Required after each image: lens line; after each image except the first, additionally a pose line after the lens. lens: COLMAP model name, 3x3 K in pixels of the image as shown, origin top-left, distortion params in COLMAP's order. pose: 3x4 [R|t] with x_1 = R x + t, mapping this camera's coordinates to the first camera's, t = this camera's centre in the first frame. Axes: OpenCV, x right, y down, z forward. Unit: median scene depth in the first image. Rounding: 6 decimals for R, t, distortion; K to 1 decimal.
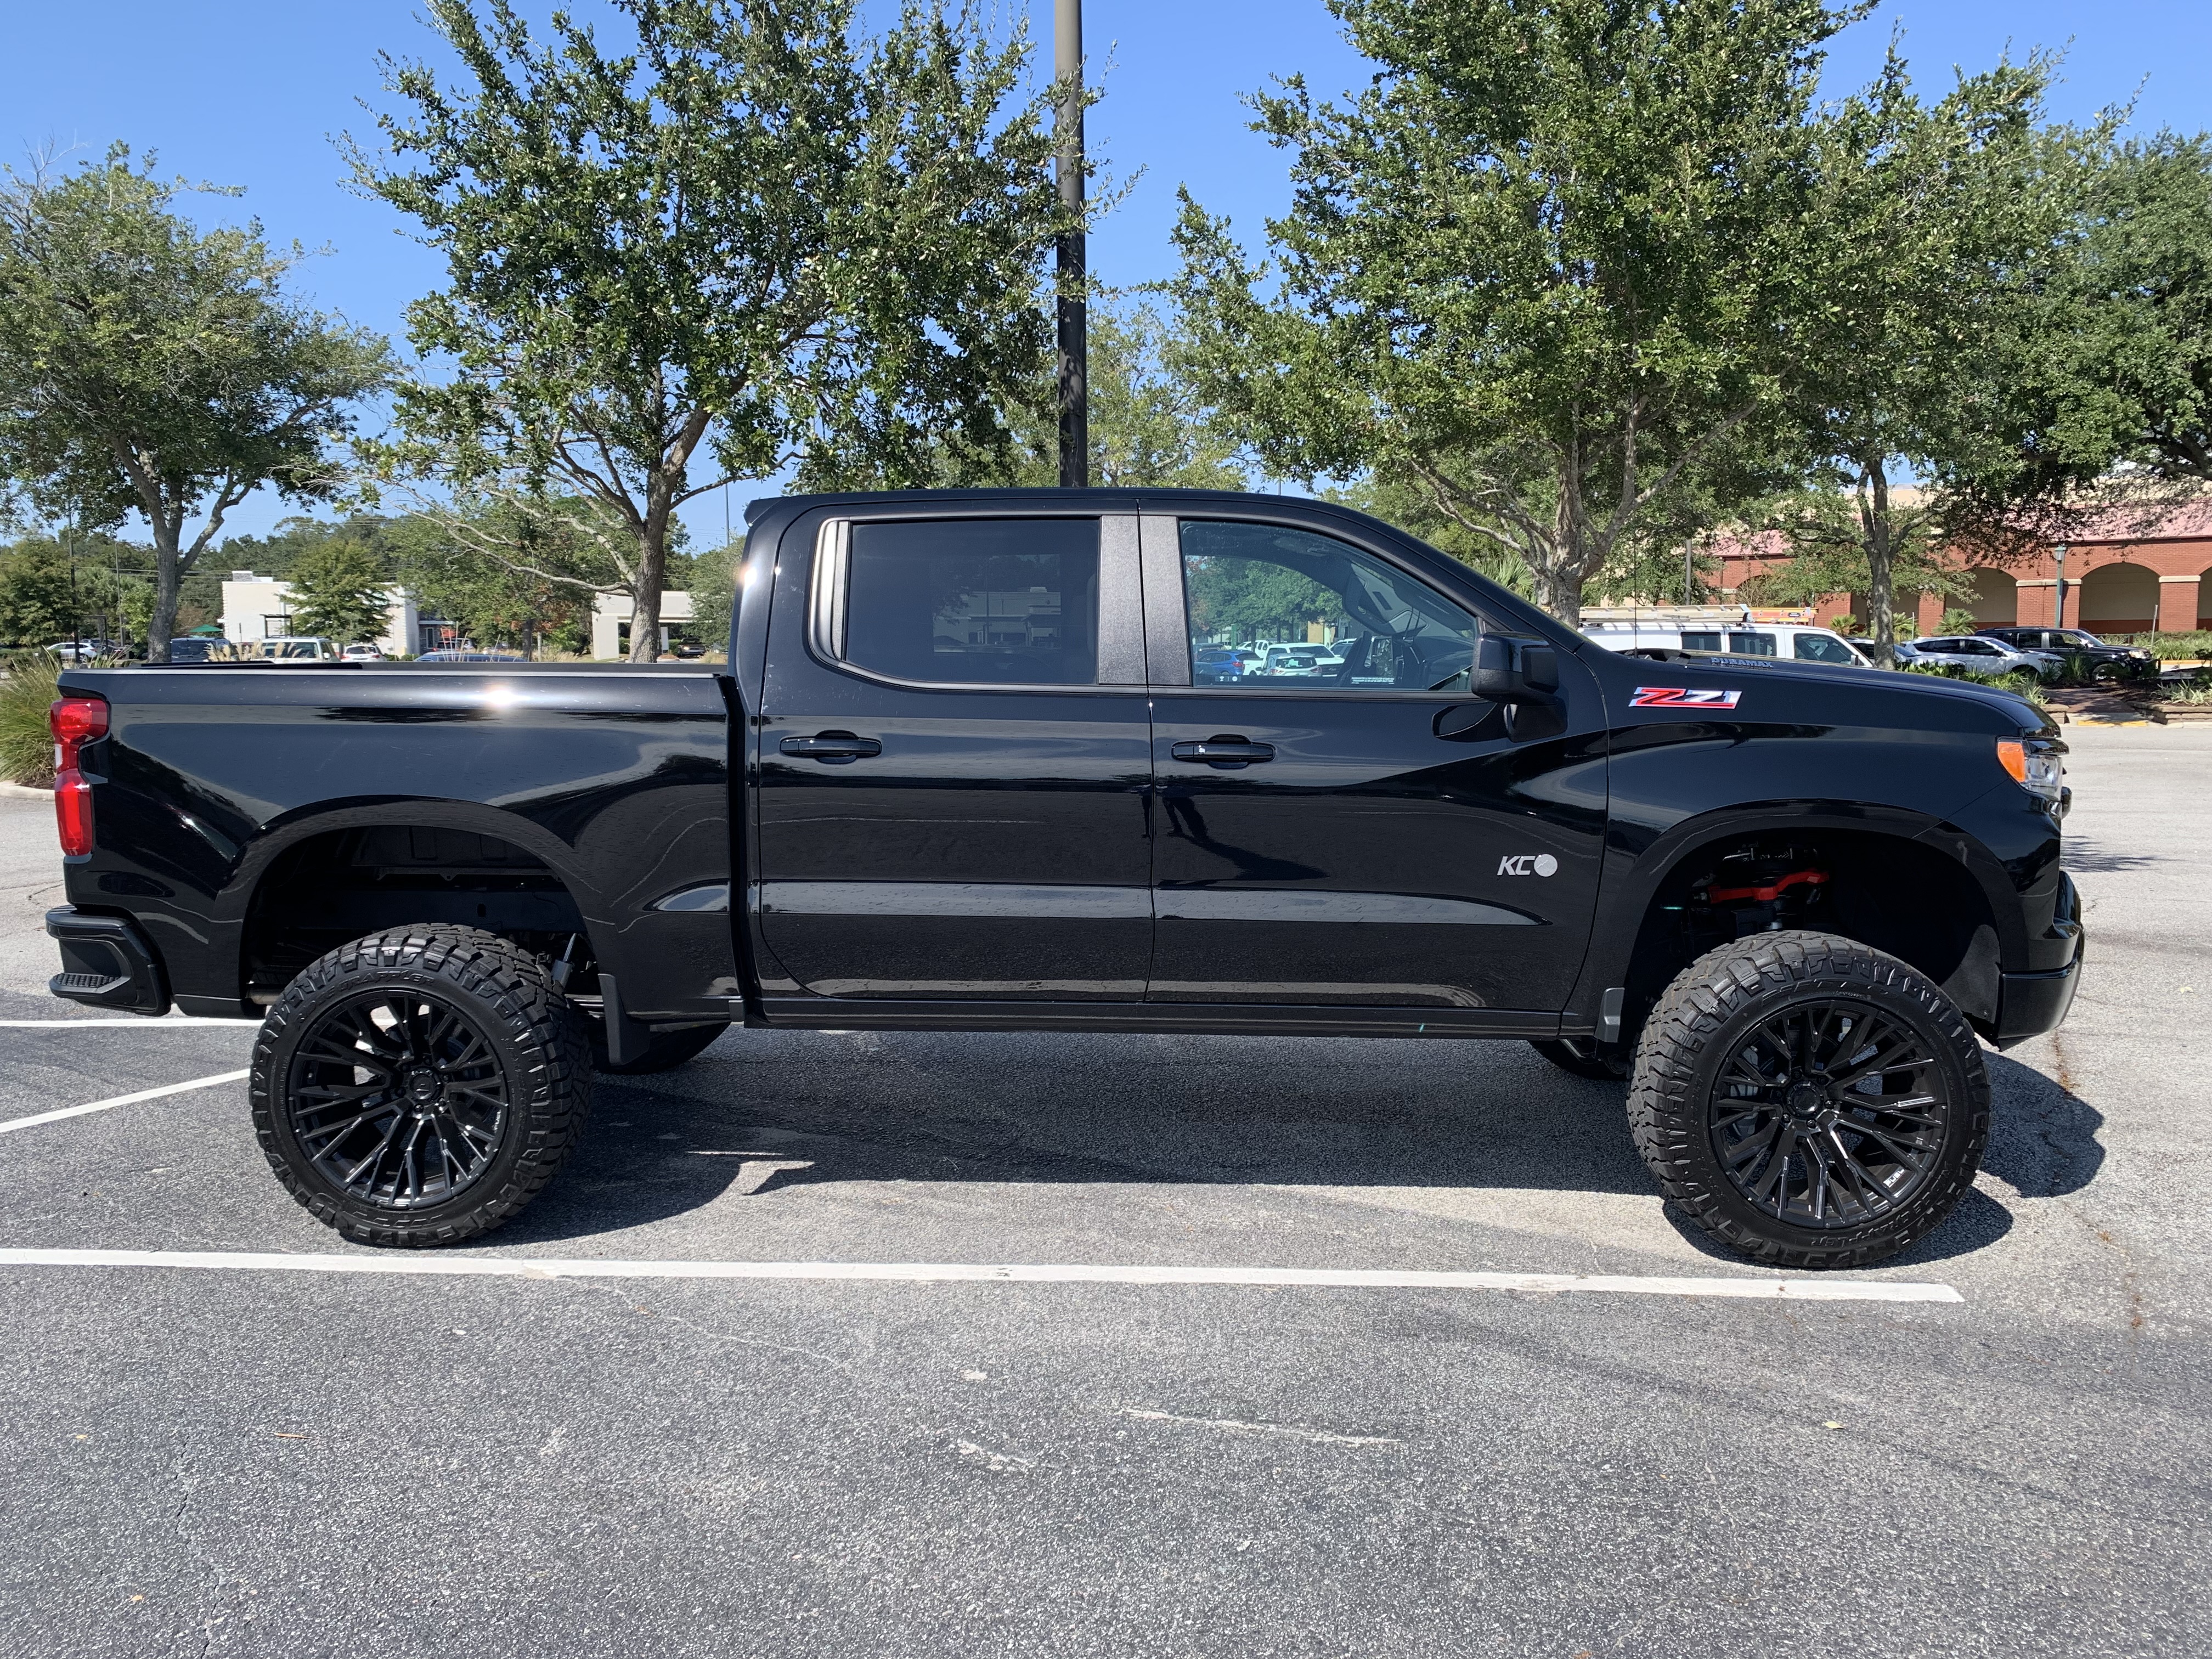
lens RADIAL K [[1696.8, 0, 1098.3], [0, 1696.8, 828.0], [0, 0, 1]] dist [-0.009677, -0.004048]
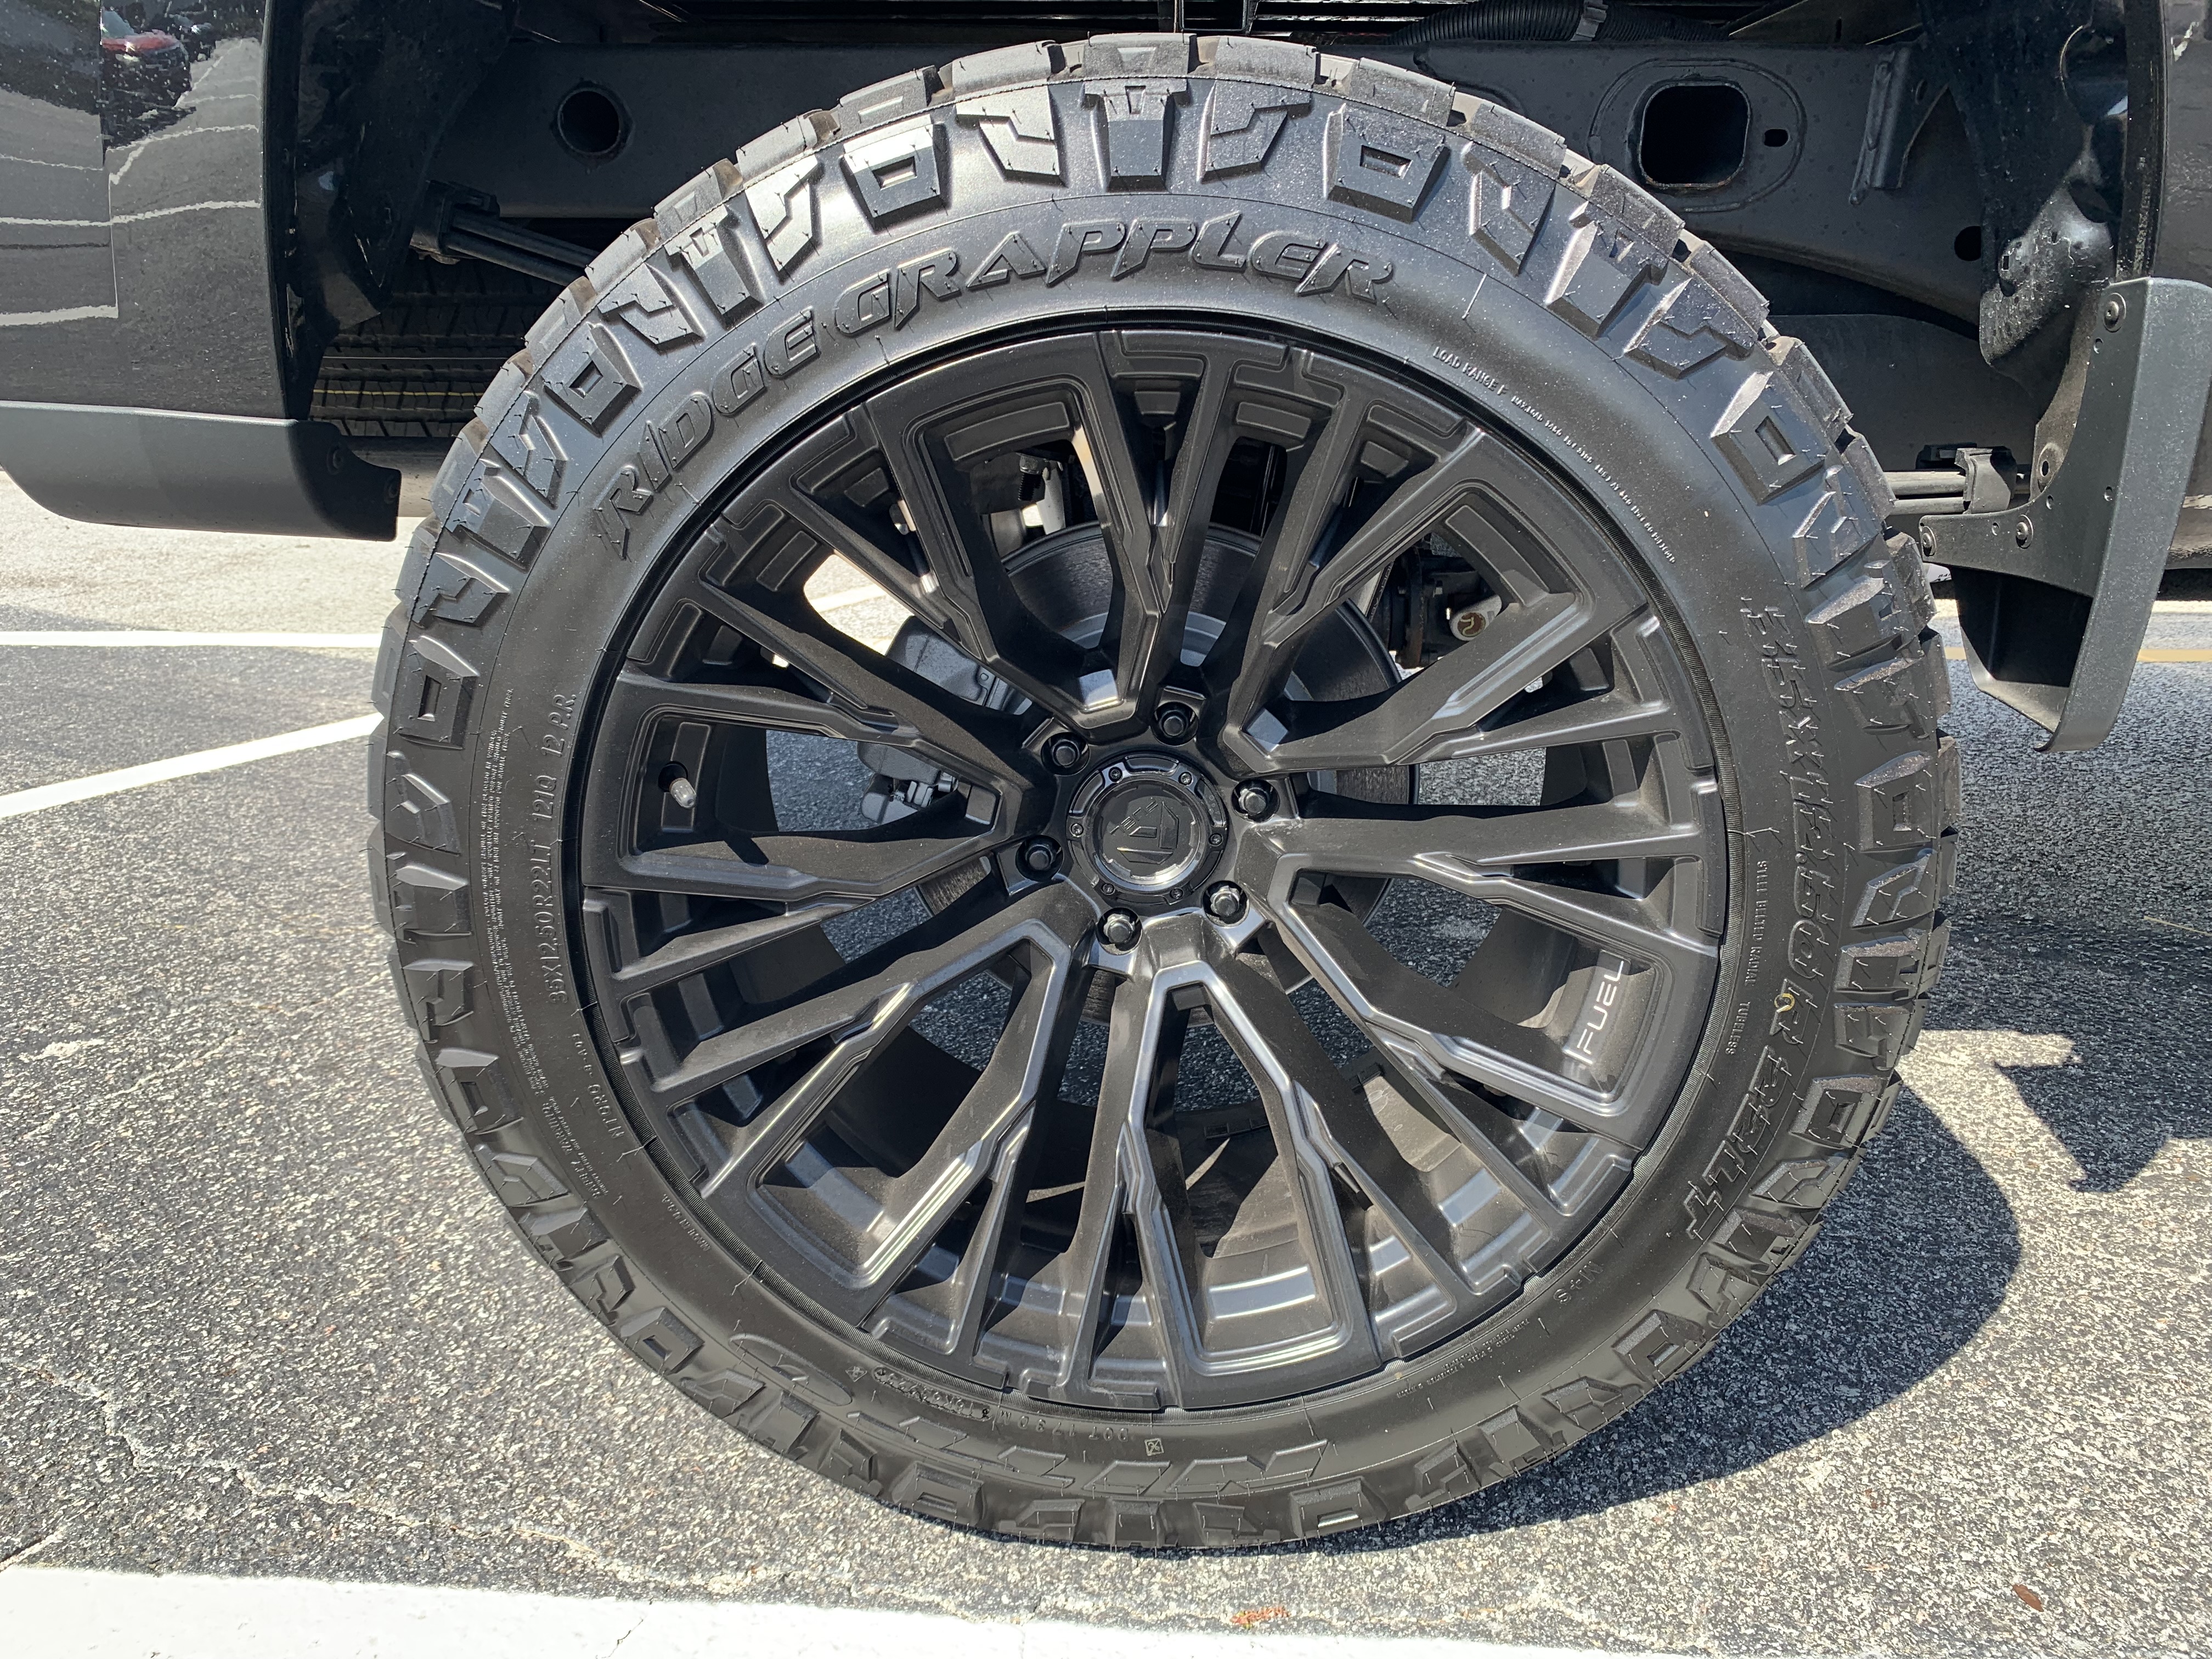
lens RADIAL K [[1696.8, 0, 1113.5], [0, 1696.8, 827.5], [0, 0, 1]] dist [-0.009677, -0.004048]
pose [[0.999942, 0.007901, 0.007273, -0.414210], [-0.009184, 0.980205, 0.197771, 0.109960], [-0.005566, -0.197826, 0.980221, 0.799936]]
